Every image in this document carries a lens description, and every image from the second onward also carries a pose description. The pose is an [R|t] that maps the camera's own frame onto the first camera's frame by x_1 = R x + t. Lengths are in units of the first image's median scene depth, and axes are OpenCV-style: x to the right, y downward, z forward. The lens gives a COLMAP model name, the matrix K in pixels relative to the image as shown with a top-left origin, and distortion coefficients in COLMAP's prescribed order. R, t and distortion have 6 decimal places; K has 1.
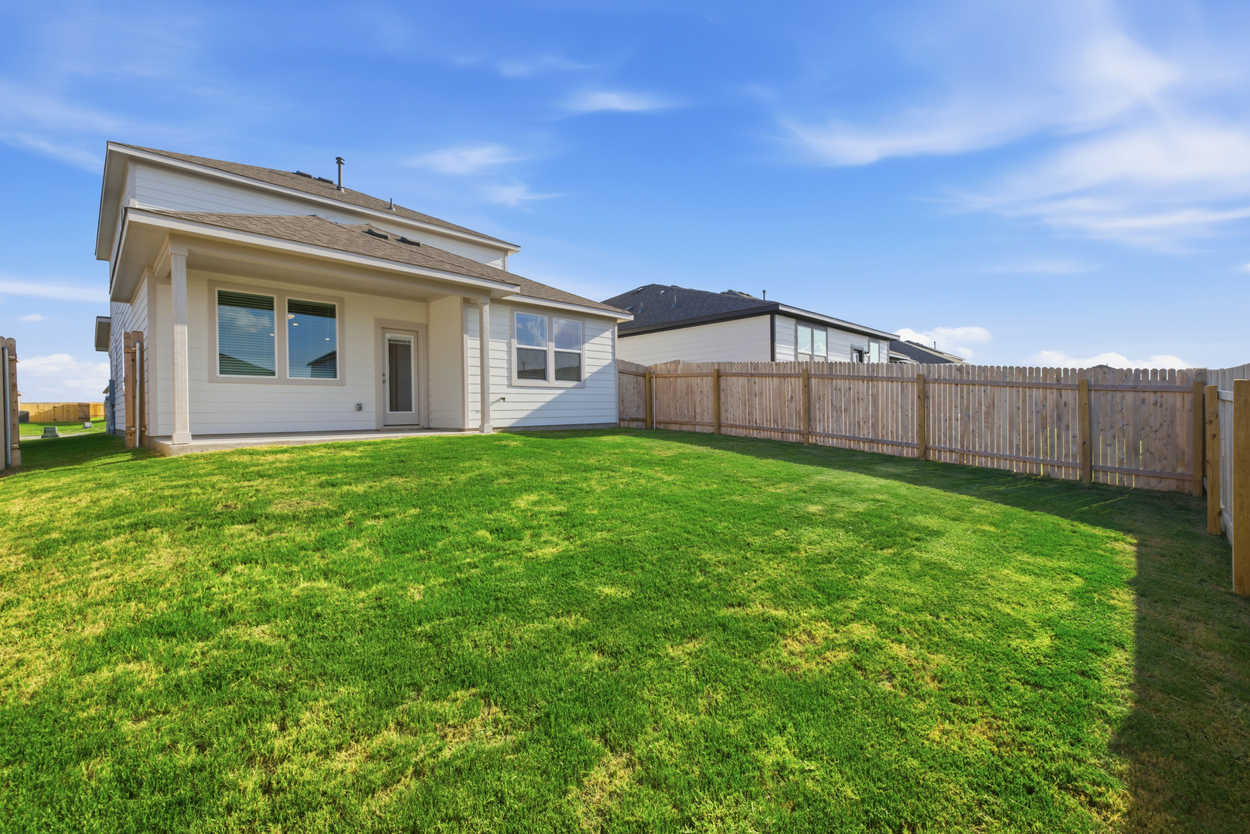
lens RADIAL K [[527.8, 0, 611.7], [0, 527.8, 411.7], [0, 0, 1]] dist [0.005806, -0.000310]
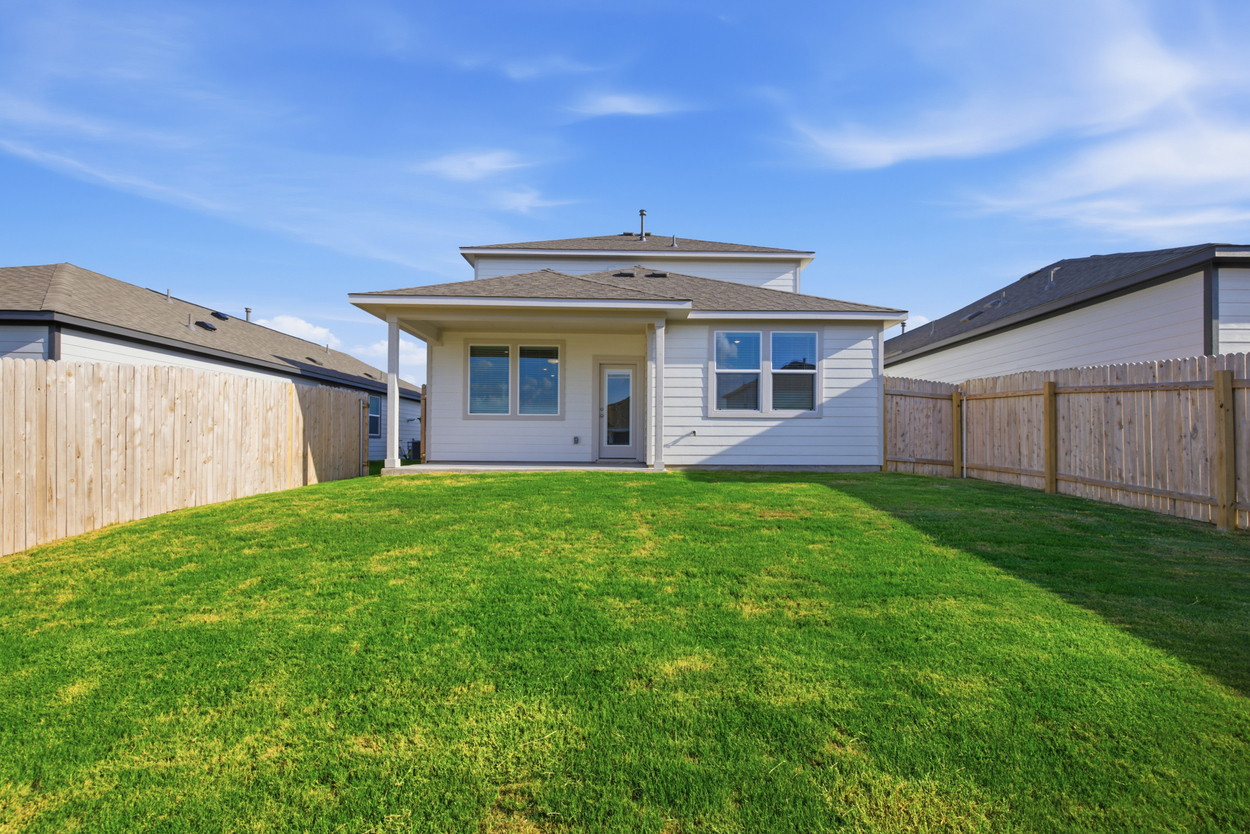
lens RADIAL K [[529.1, 0, 644.3], [0, 529.1, 438.5], [0, 0, 1]] dist [0.000919, -0.000266]
pose [[0.719639, 0.009066, -0.694289, 0.322393], [-0.015421, 0.999877, -0.002928, -0.009892], [0.694177, 0.012814, 0.719690, 0.293566]]
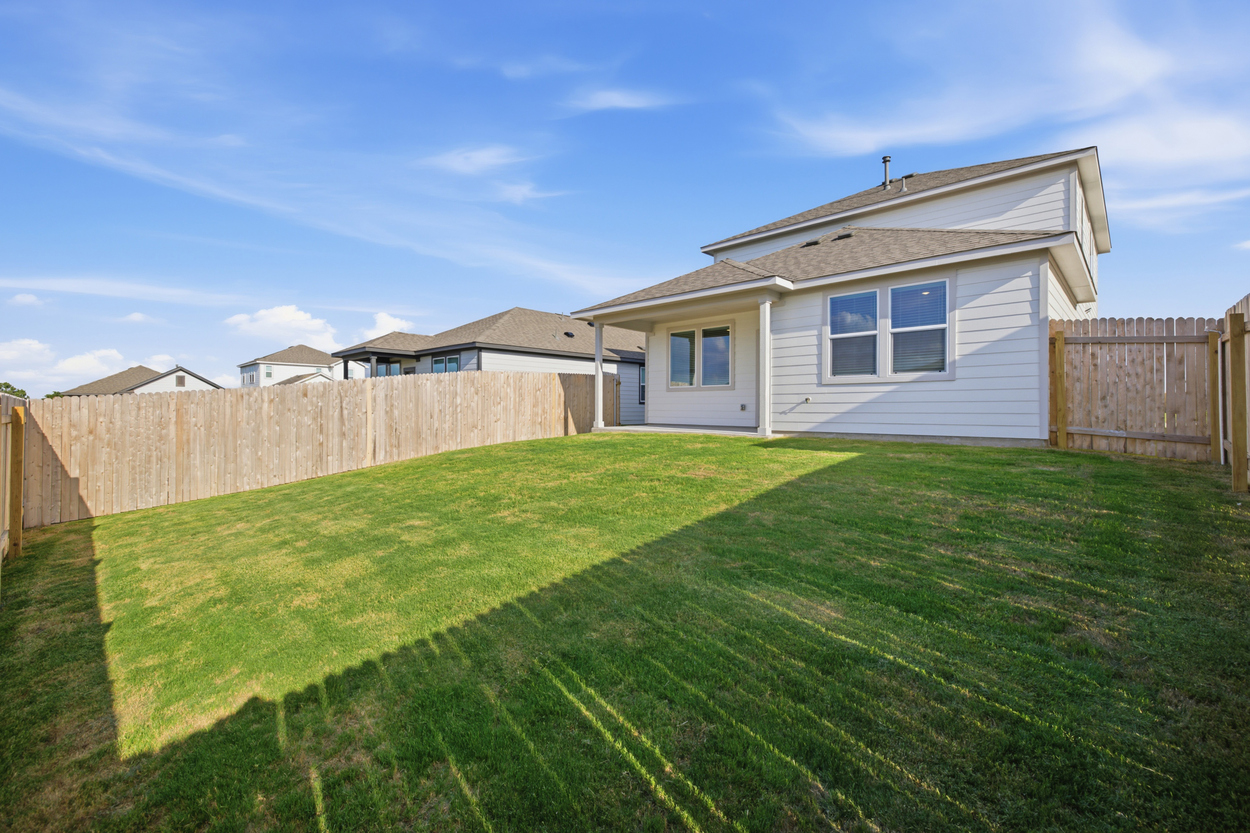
lens RADIAL K [[523.8, 0, 624.2], [0, 523.8, 410.6], [0, 0, 1]] dist [0.002287, -0.000432]
pose [[0.009109, 0.020468, -0.999749, 0.631911], [-0.001299, 0.999790, 0.020457, -0.022247], [0.999958, 0.001113, 0.009133, 0.643198]]
